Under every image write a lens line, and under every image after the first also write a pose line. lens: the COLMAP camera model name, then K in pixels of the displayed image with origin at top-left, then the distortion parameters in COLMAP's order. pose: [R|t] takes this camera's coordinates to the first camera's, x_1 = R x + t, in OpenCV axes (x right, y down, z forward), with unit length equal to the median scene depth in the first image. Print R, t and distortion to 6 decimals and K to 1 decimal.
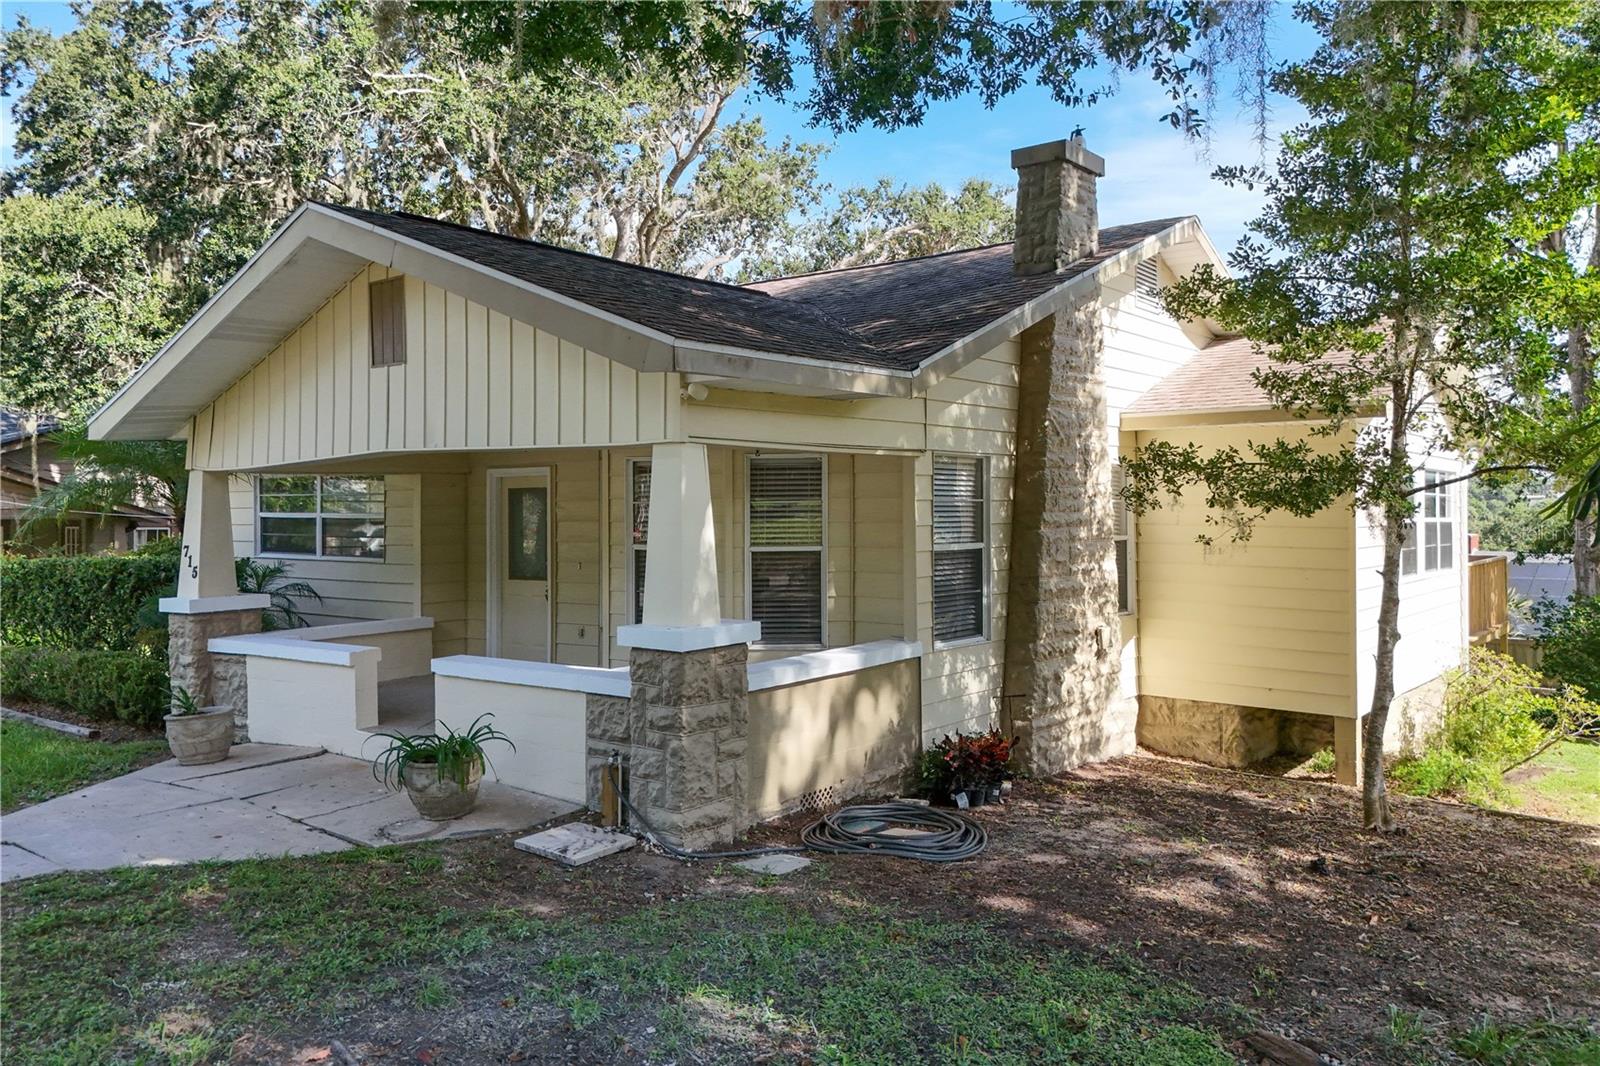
lens RADIAL K [[1126.8, 0, 800.0], [0, 1126.8, 533.0], [0, 0, 1]] dist [0.007738, -0.004017]
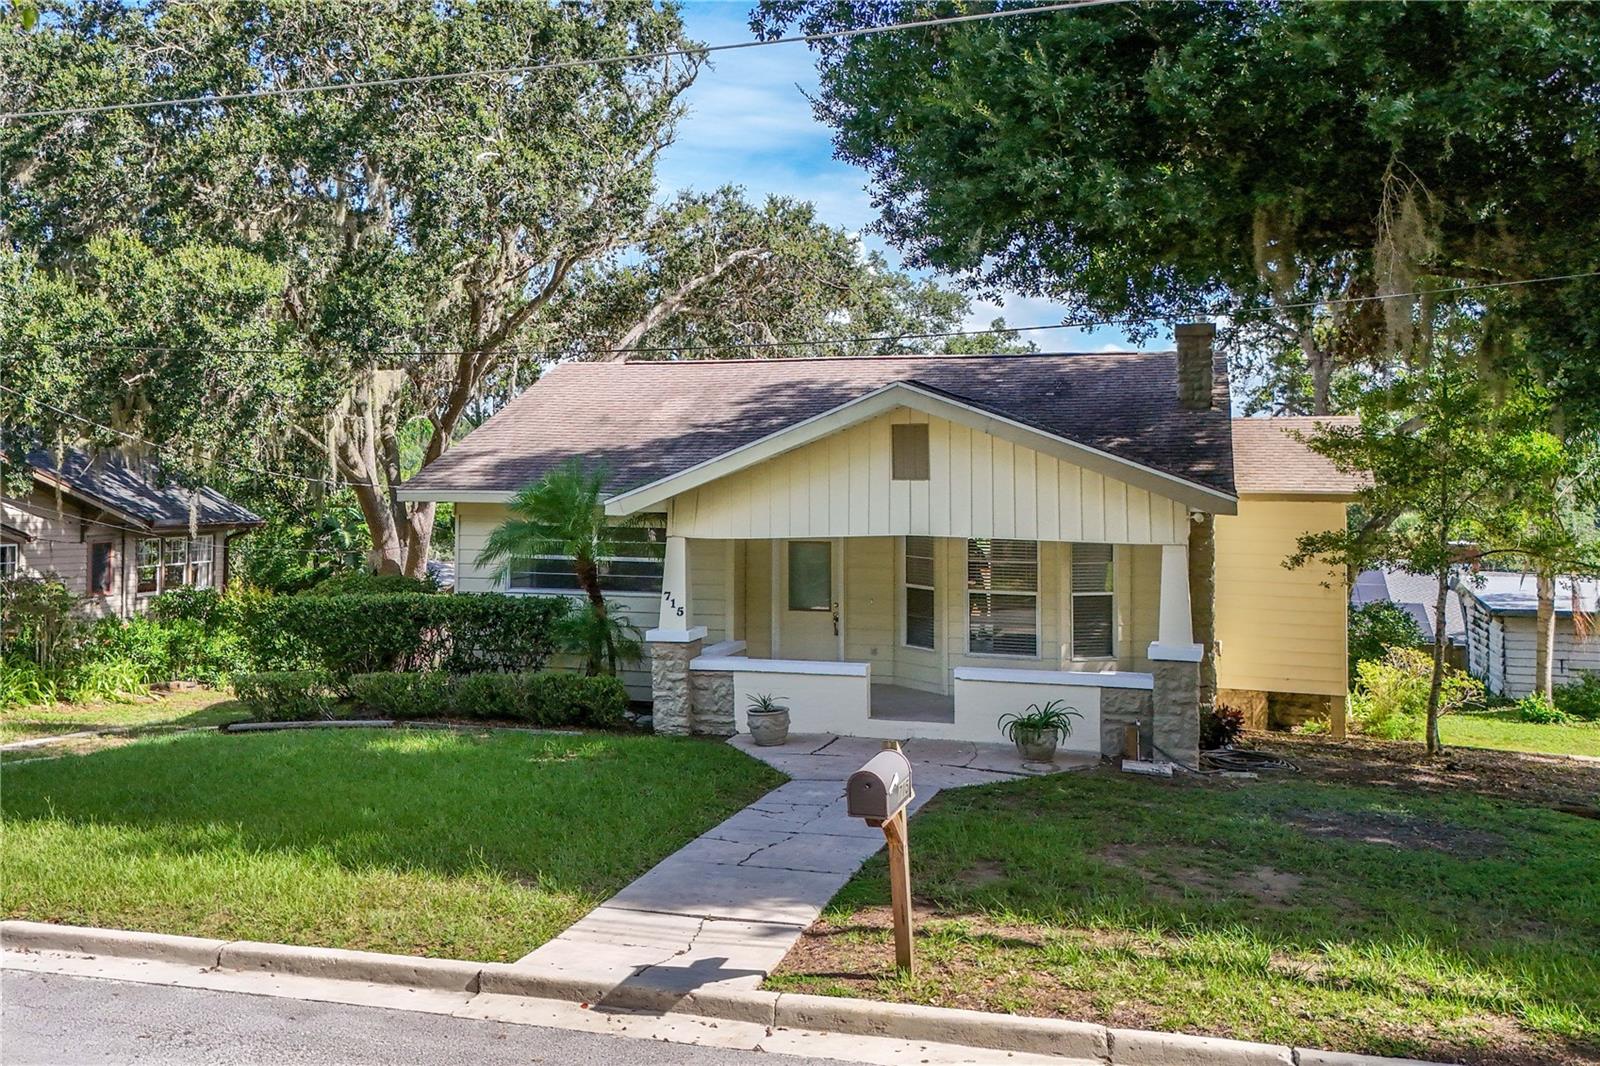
lens RADIAL K [[1126.8, 0, 800.0], [0, 1126.8, 533.0], [0, 0, 1]] dist [0.007738, -0.004017]
pose [[0.976476, 0.001346, 0.215620, -0.724870], [0.000095, 0.999978, -0.006676, -0.056707], [-0.215625, 0.006539, 0.976454, -0.404619]]
